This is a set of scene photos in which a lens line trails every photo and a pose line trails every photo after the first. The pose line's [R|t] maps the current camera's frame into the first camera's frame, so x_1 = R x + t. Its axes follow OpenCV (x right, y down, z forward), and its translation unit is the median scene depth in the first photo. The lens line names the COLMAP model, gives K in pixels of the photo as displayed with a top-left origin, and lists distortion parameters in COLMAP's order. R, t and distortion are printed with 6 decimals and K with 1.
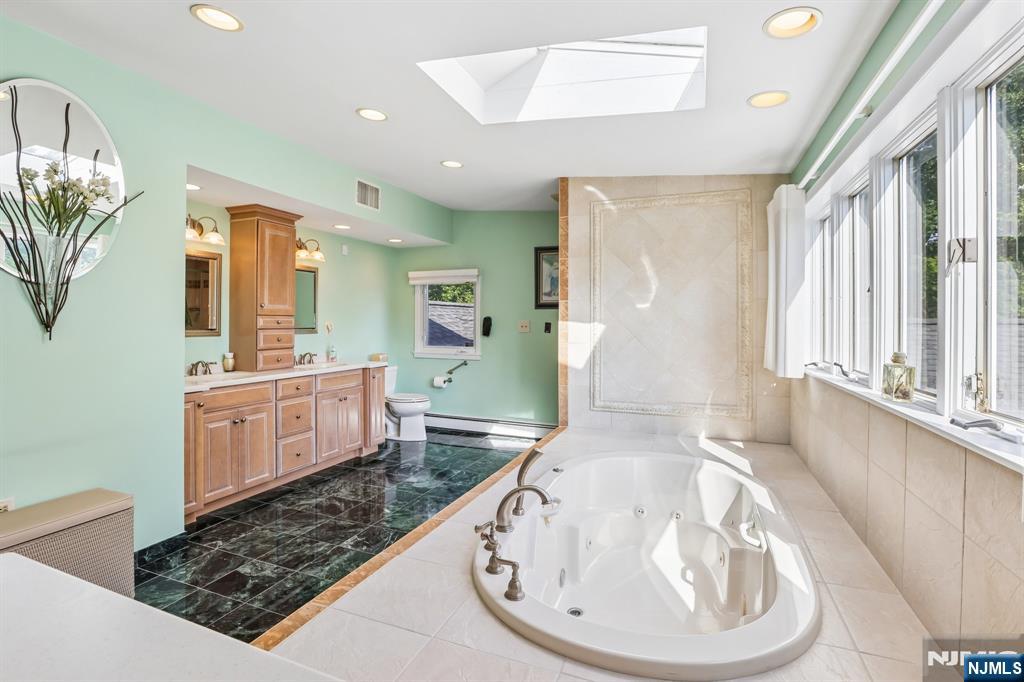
lens RADIAL K [[476.8, 0, 516.3], [0, 476.8, 318.0], [0, 0, 1]] dist [-0.034084, 0.000316]
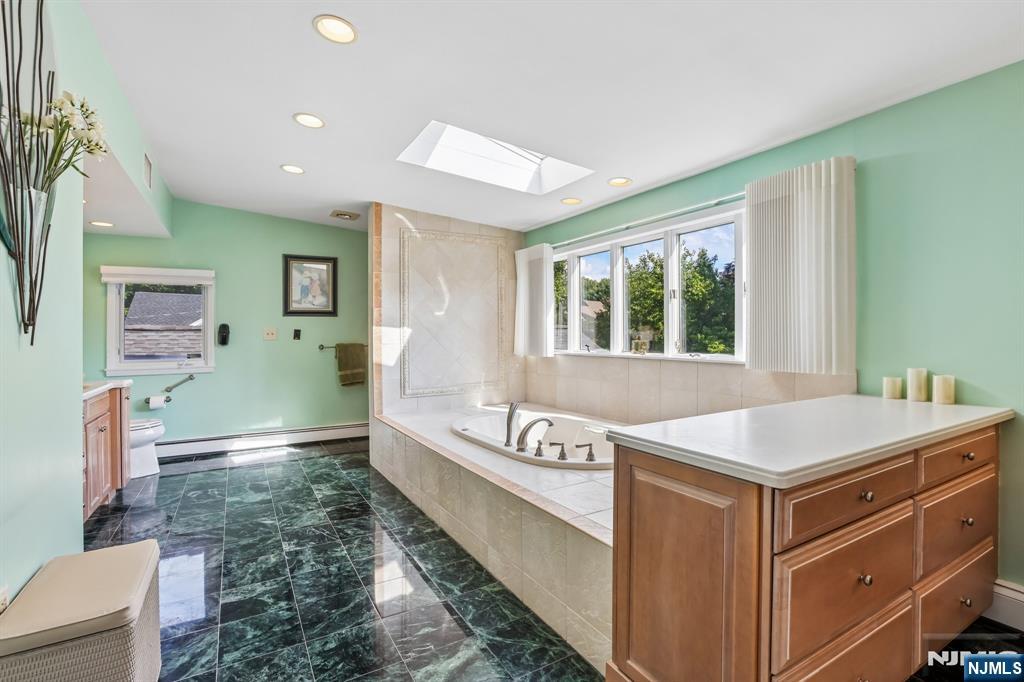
lens RADIAL K [[476.4, 0, 510.6], [0, 476.4, 334.2], [0, 0, 1]] dist [-0.023250, 0.000446]
pose [[0.629038, -0.014293, 0.777243, -0.643535], [0.007927, 0.999897, 0.011972, 0.017050], [-0.777334, -0.001370, 0.629086, 0.012255]]
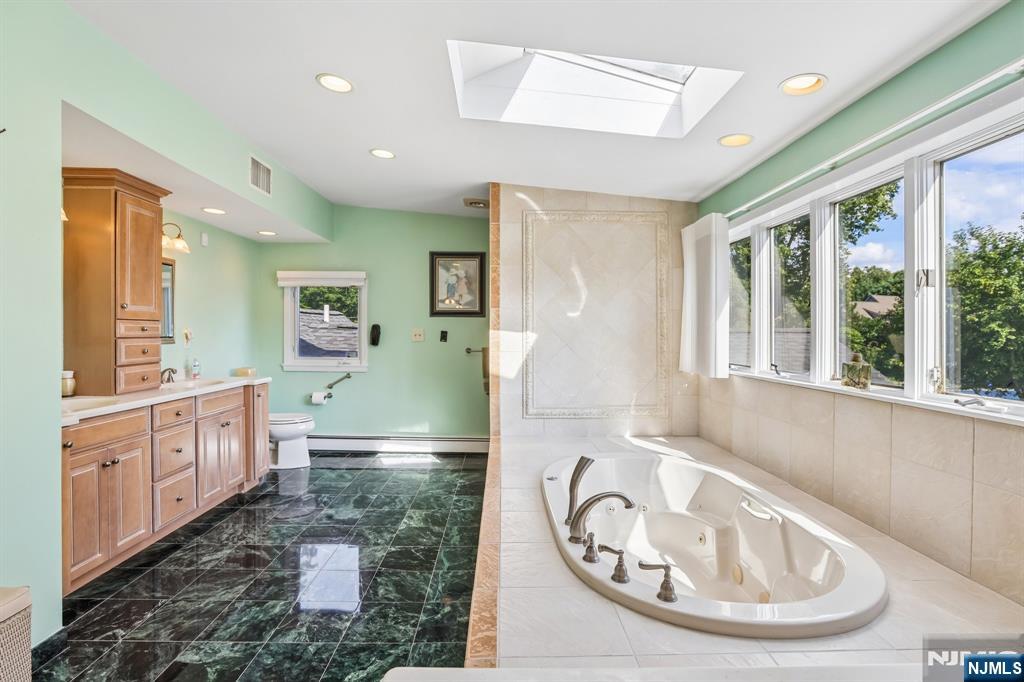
lens RADIAL K [[487.3, 0, 511.9], [0, 487.3, 328.6], [0, 0, 1]] dist [-0.024935, 0.001416]
pose [[0.923022, 0.004809, 0.384717, -0.273377], [-0.006258, 0.999977, 0.002513, 0.002679], [-0.384696, -0.004727, 0.923031, 0.063613]]
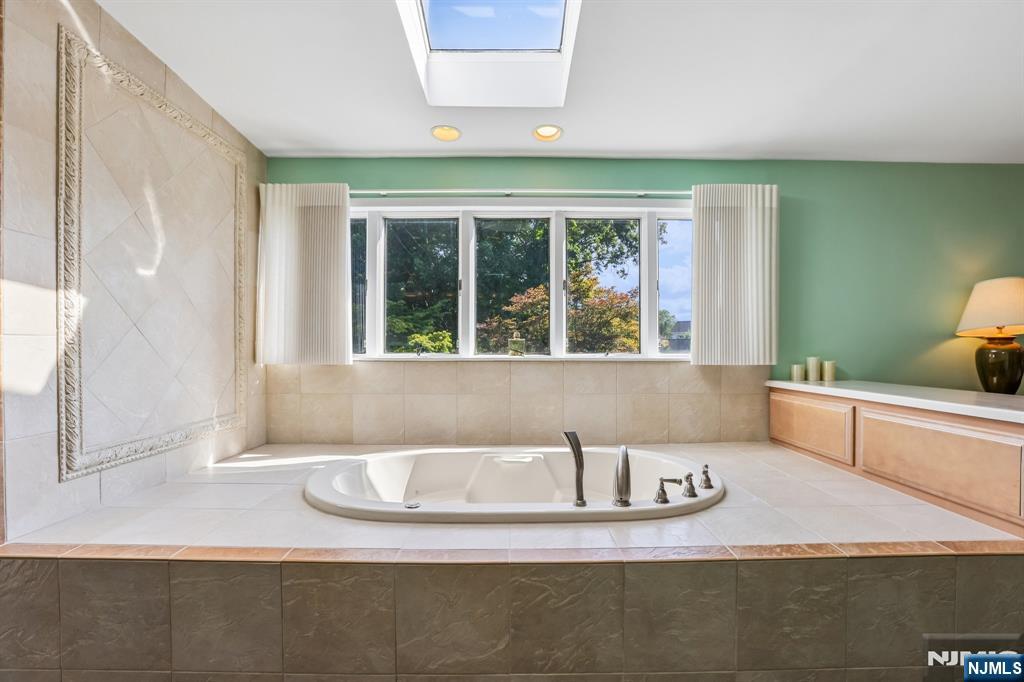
lens RADIAL K [[470.7, 0, 513.5], [0, 470.7, 354.8], [0, 0, 1]] dist [-0.068571, 0.024073]
pose [[-0.358198, -0.020685, 0.933417, -0.419254], [-0.012922, 0.999769, 0.017196, 0.060480], [-0.933556, -0.005902, -0.358382, 0.777873]]
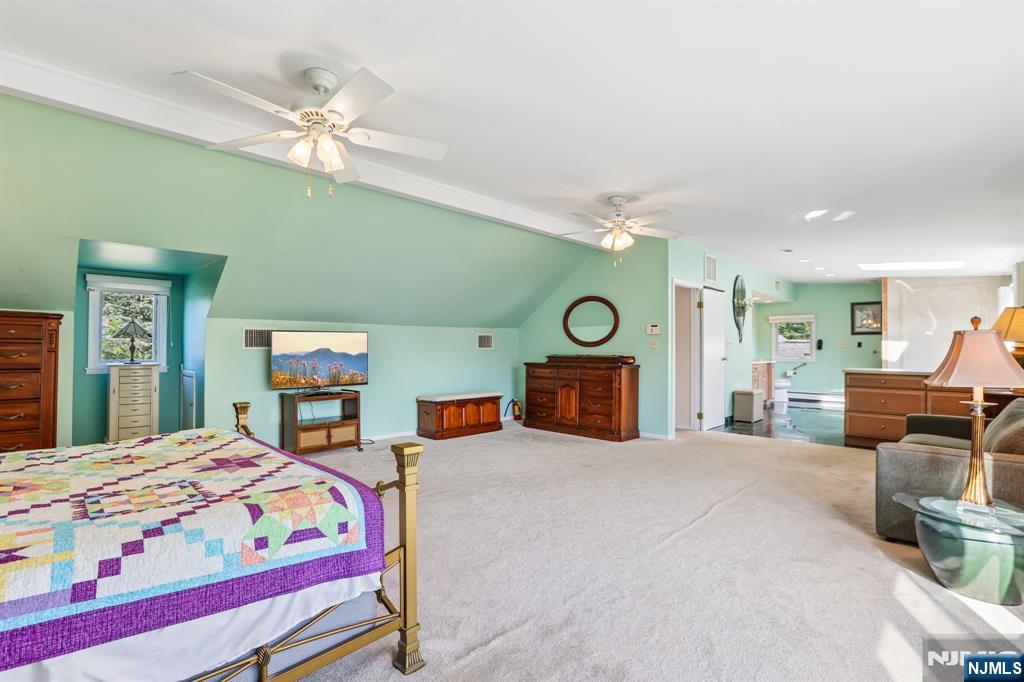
lens RADIAL K [[480.2, 0, 513.7], [0, 480.2, 344.3], [0, 0, 1]] dist [-0.018602, 0.000138]
pose [[0.926634, -0.005981, -0.375917, -0.736443], [0.005496, 0.999982, -0.002363, 0.022270], [0.375924, 0.000123, 0.926650, -1.877287]]
